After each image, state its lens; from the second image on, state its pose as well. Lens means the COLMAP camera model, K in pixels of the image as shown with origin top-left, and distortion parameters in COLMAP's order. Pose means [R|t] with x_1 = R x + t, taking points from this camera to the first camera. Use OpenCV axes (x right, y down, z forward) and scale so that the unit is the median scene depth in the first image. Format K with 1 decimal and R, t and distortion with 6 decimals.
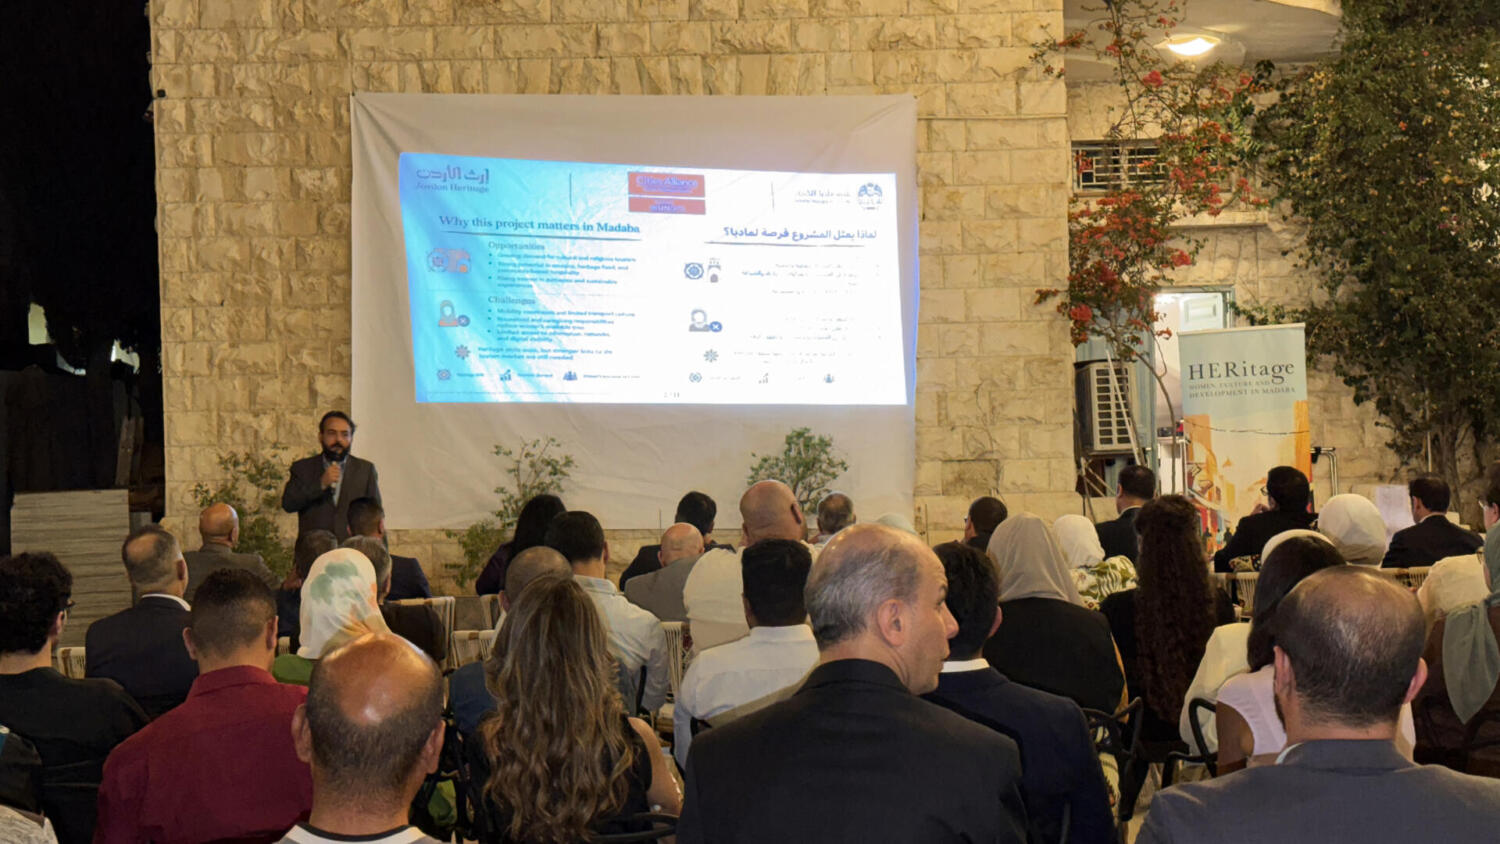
lens RADIAL K [[2090.1, 0, 749.2], [0, 2090.1, 423.7], [0, 0, 1]] dist [0.151623, 0.000000]
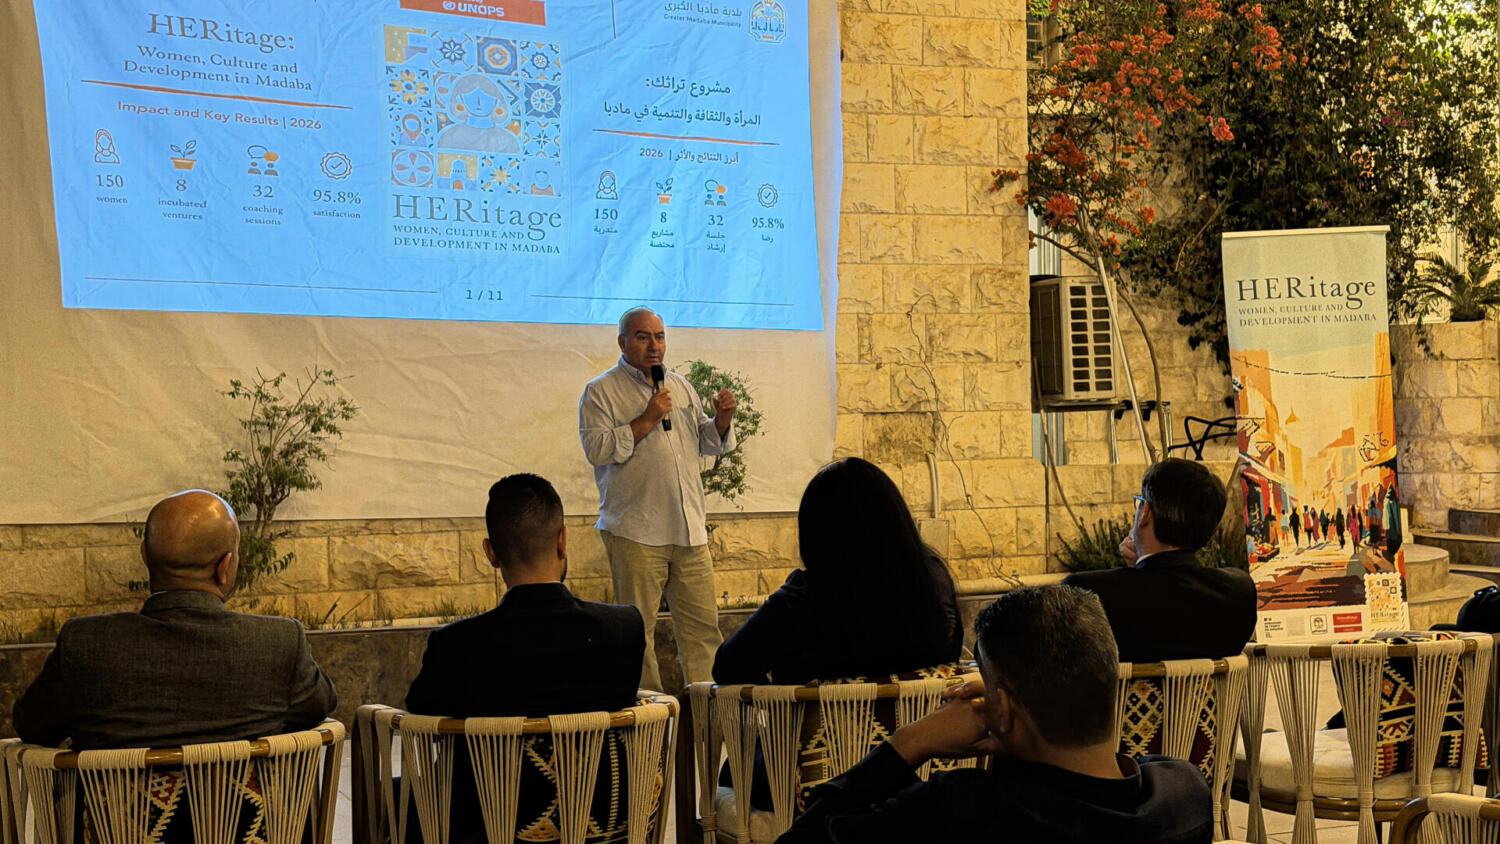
lens RADIAL K [[2090.1, 0, 750.6], [0, 2090.1, 420.2], [0, 0, 1]] dist [0.151623, 0.000000]
pose [[0.932440, 0.005867, 0.361278, -0.191273], [-0.011687, 0.999835, 0.013927, 0.010877], [-0.361136, -0.017208, 0.932354, 0.371480]]
